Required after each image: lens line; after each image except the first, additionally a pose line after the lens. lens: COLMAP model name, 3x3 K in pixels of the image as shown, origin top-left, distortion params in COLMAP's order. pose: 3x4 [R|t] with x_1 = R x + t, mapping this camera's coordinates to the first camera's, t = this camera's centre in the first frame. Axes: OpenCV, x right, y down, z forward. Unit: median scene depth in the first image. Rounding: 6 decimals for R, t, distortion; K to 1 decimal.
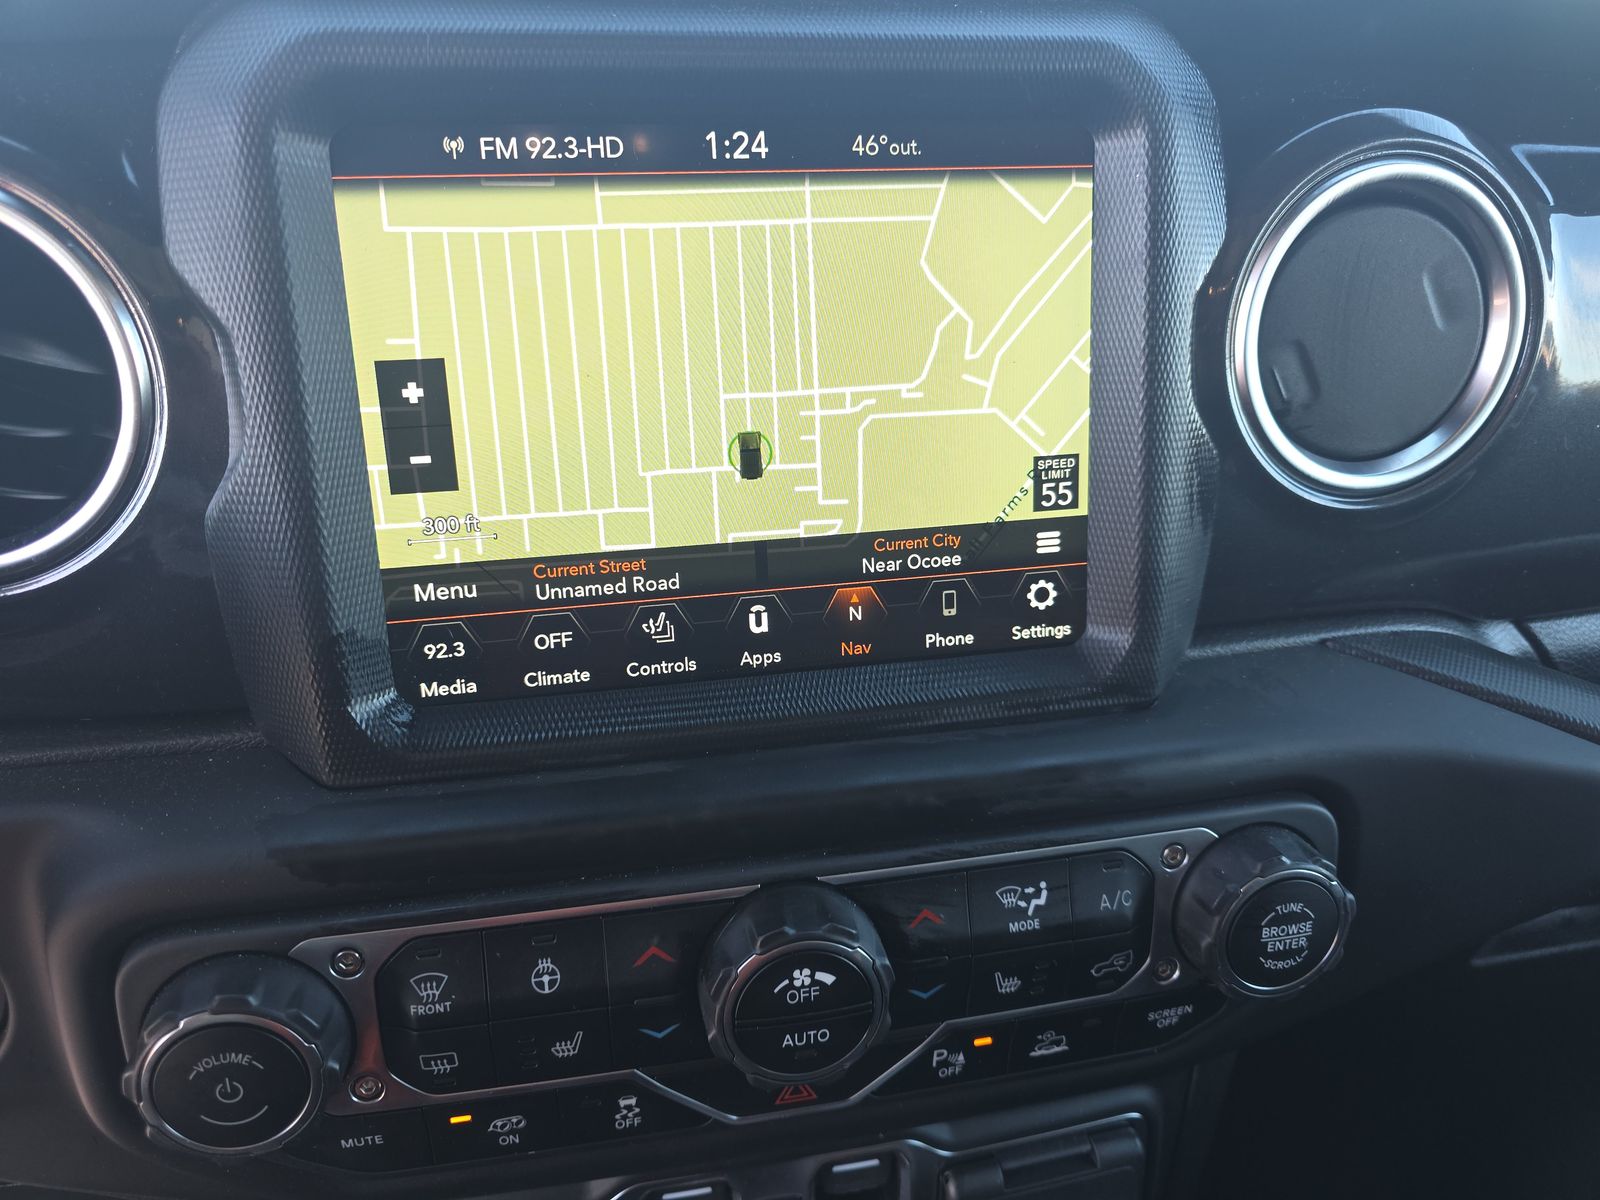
lens RADIAL K [[1137.8, 0, 800.0], [0, 1137.8, 600.0], [0, 0, 1]] dist [0.022012, -0.005926]
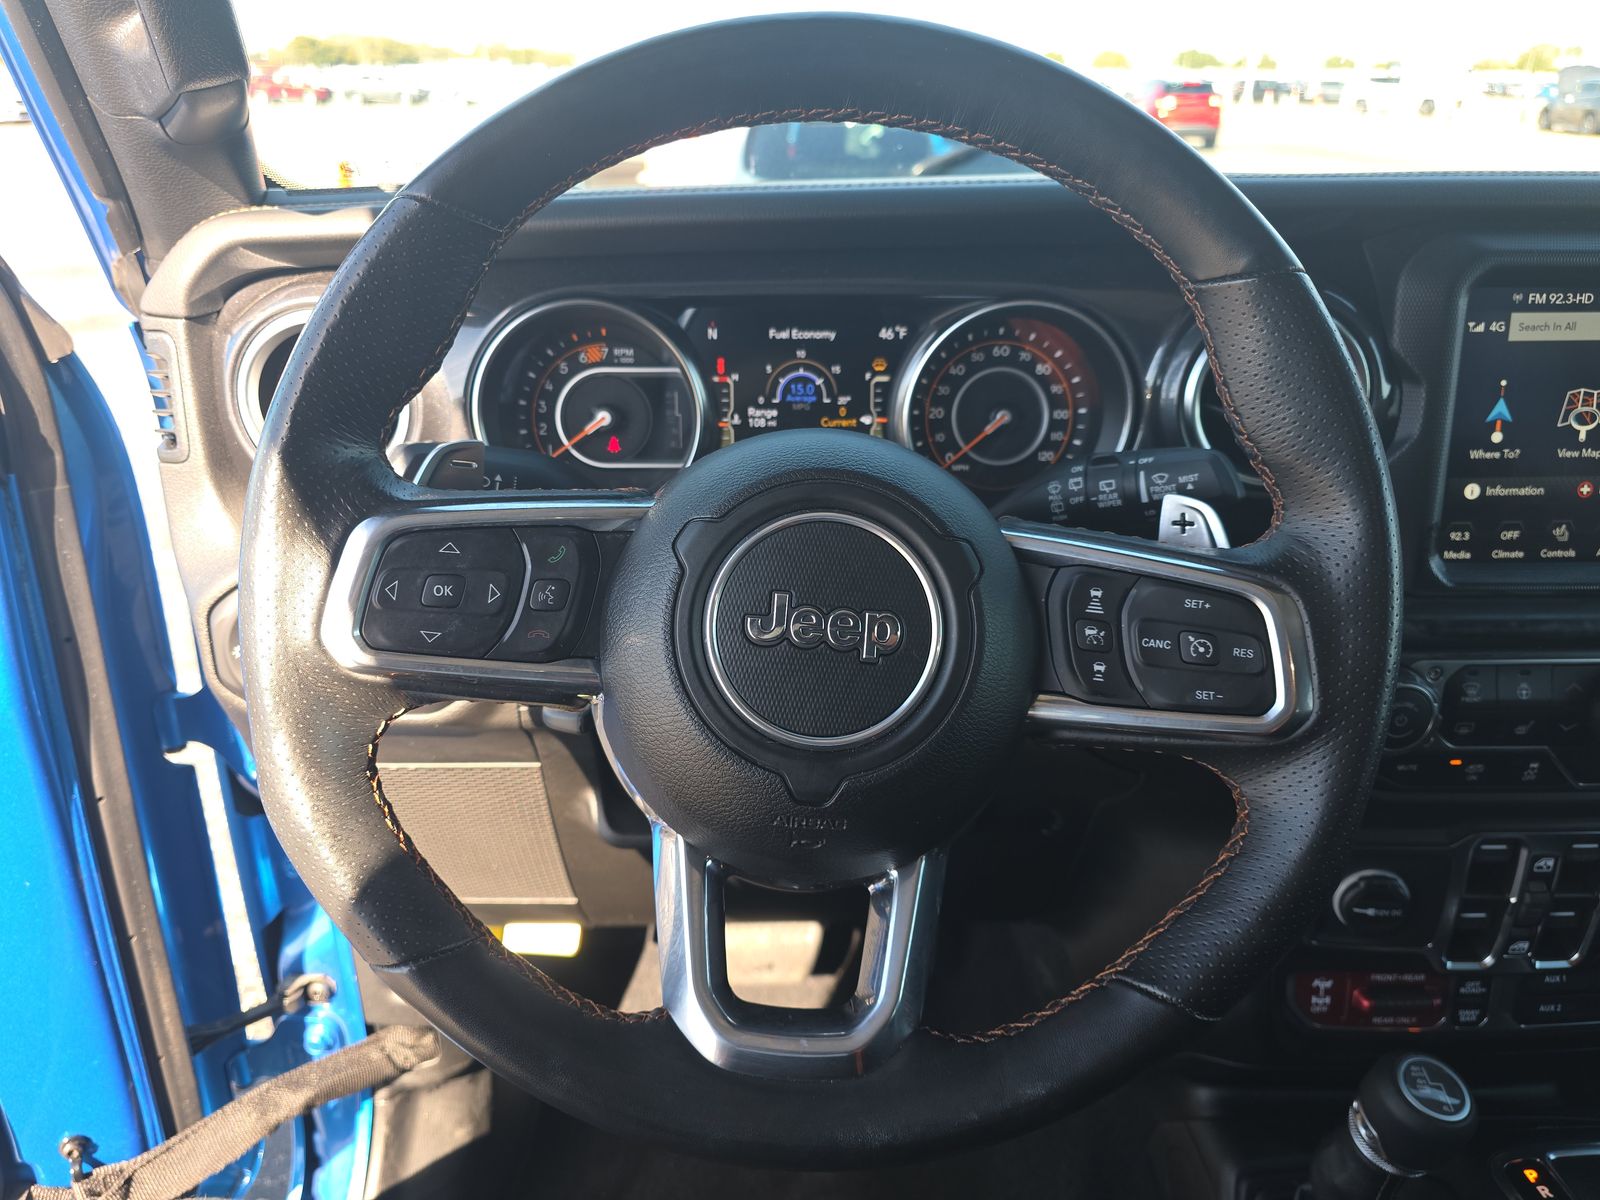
lens RADIAL K [[1137.8, 0, 800.0], [0, 1137.8, 600.0], [0, 0, 1]] dist [0.022012, -0.005926]
pose [[0.989949, 0.067301, -0.124385, -1.221255], [-0.067981, 0.997686, -0.001227, 0.241984], [0.124015, 0.009671, 0.992233, -1.193474]]
